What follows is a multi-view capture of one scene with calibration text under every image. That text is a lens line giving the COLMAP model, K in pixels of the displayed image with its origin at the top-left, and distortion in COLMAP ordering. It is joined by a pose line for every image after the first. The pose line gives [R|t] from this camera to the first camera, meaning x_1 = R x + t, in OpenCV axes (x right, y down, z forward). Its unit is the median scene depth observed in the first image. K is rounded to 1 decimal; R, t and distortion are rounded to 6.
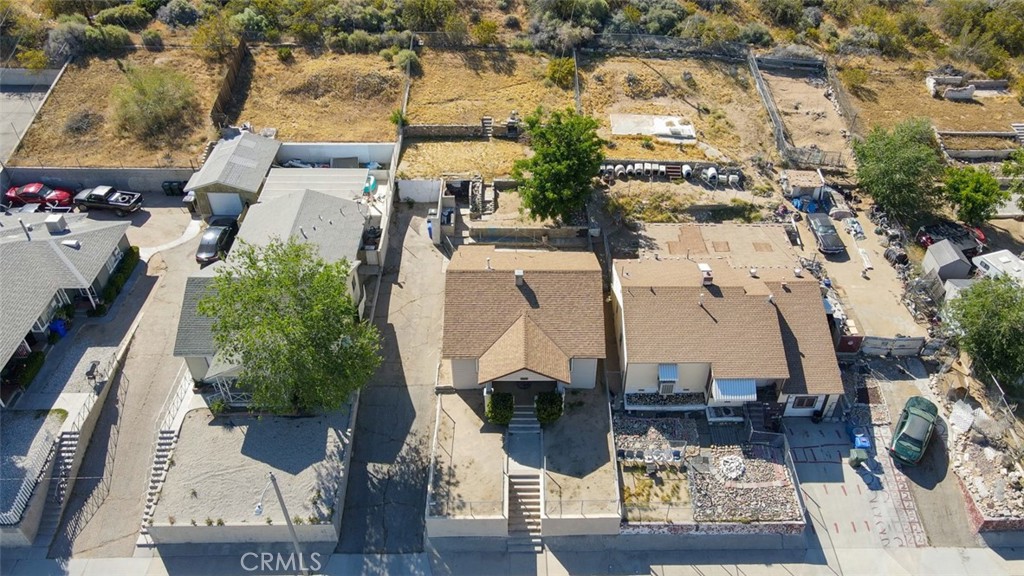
lens RADIAL K [[779.9, 0, 549.0], [0, 779.9, 286.7], [0, 0, 1]] dist [-0.000571, 0.006604]
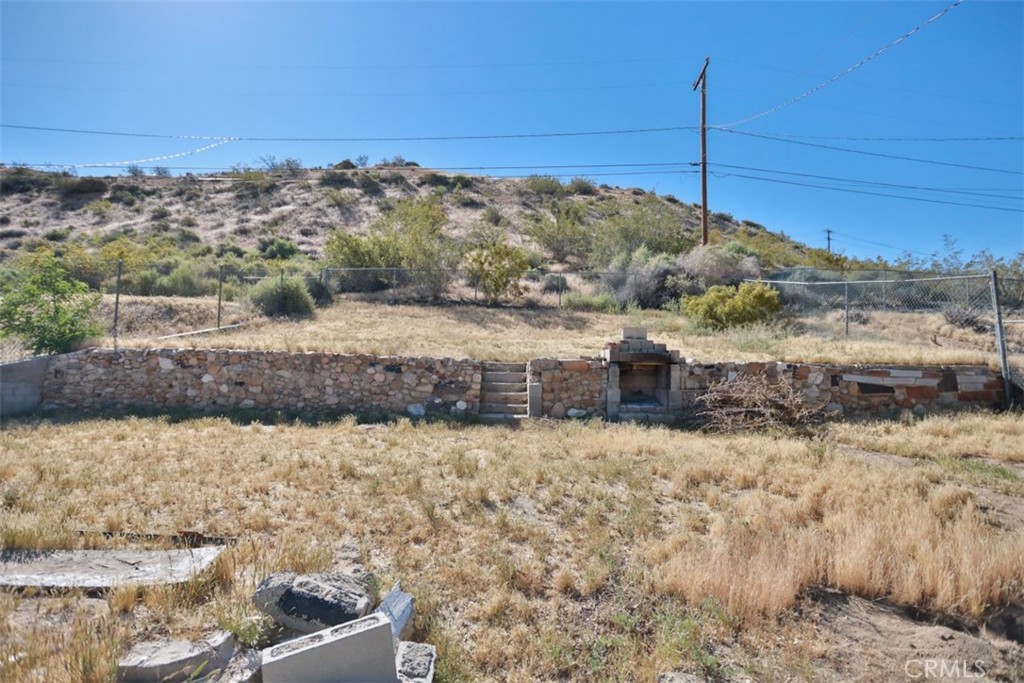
lens RADIAL K [[495.7, 0, 513.3], [0, 495.7, 334.5], [0, 0, 1]] dist [-0.004032, -0.000058]
pose [[0.999844, -0.003962, -0.017224, -0.106504], [-0.009546, 0.699092, -0.714968, -0.179020], [0.014874, 0.715021, 0.698945, 1.289598]]
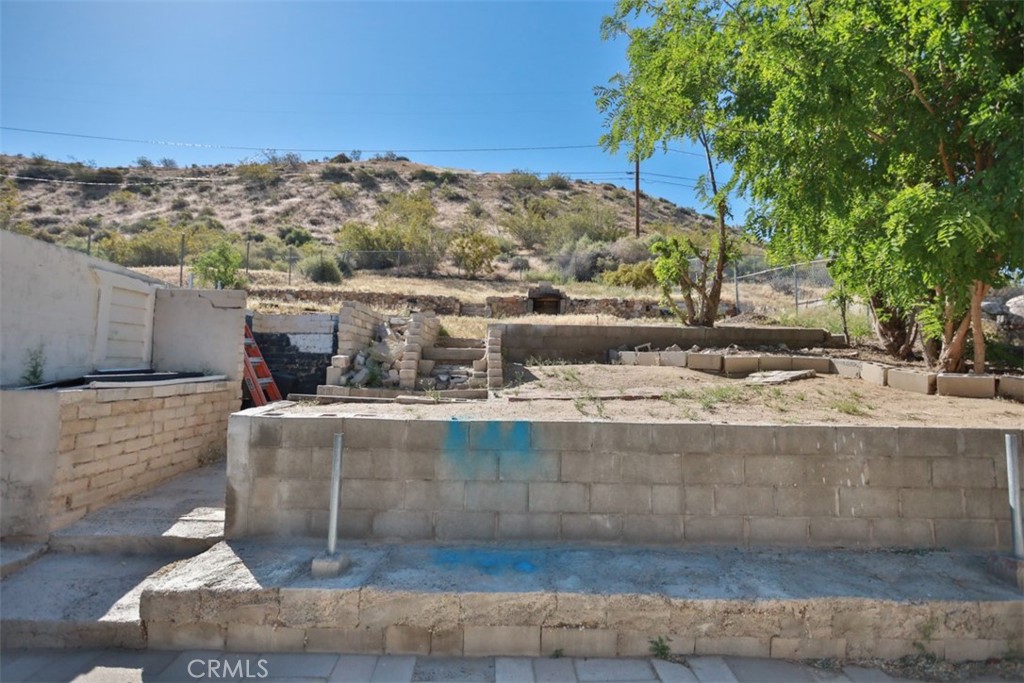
lens RADIAL K [[495.7, 0, 513.3], [0, 495.7, 334.5], [0, 0, 1]] dist [-0.004032, -0.000058]
pose [[0.999956, -0.000318, 0.009381, -0.089501], [0.006798, 0.713760, -0.700357, -0.059129], [-0.006473, 0.700390, 0.713731, 1.208011]]
